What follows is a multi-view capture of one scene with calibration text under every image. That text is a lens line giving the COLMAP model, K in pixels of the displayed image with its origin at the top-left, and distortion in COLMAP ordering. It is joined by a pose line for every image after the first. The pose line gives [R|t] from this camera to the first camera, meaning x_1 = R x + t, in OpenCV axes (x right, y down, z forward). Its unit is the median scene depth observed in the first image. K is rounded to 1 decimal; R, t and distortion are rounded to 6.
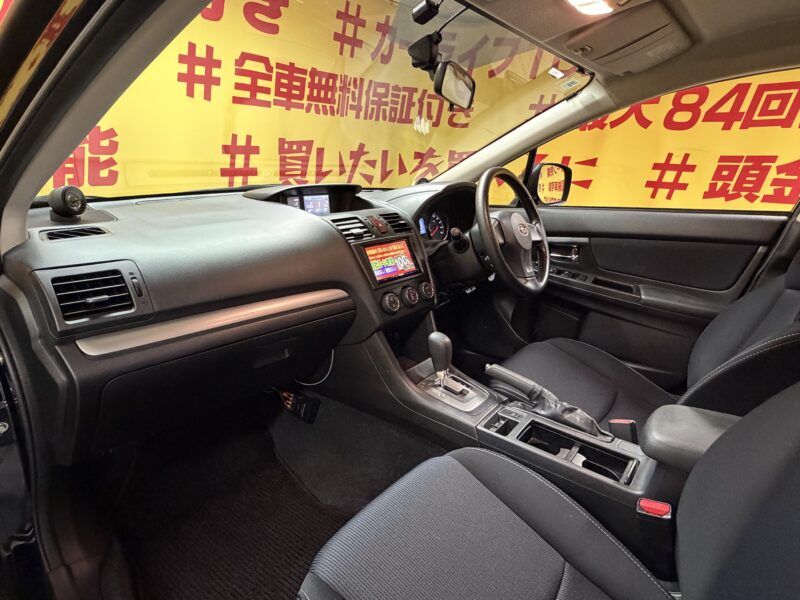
lens RADIAL K [[427.3, 0, 379.2], [0, 427.3, 302.5], [0, 0, 1]] dist [0.016669, -0.000186]
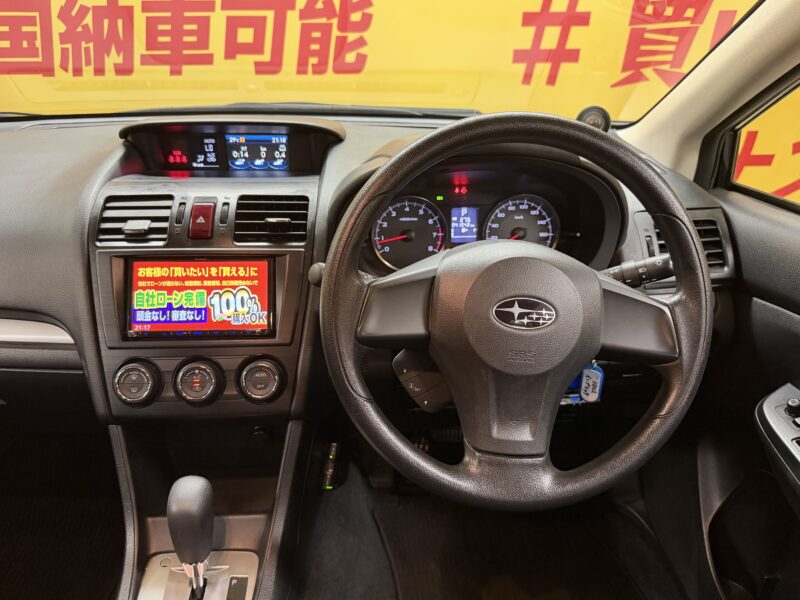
lens RADIAL K [[616.5, 0, 400.0], [0, 616.5, 300.0], [0, 0, 1]] dist [0.026343, -0.060912]
pose [[0.692781, 0.288514, -0.660919, 0.269705], [-0.217756, 0.957394, 0.189681, -0.115396], [0.687486, 0.012511, 0.726090, 0.269800]]
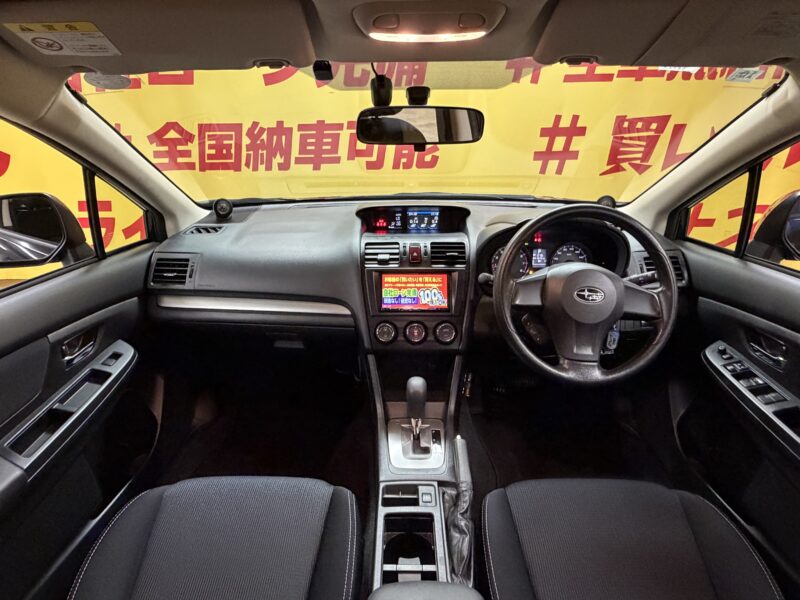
lens RADIAL K [[459.1, 0, 398.3], [0, 459.1, 299.8], [0, 0, 1]] dist [-0.002302, -0.000667]
pose [[0.643528, 0.257851, -0.720683, 0.319111], [-0.217484, 0.964340, 0.150827, -0.096365], [0.733875, 0.059675, 0.676659, 0.109314]]
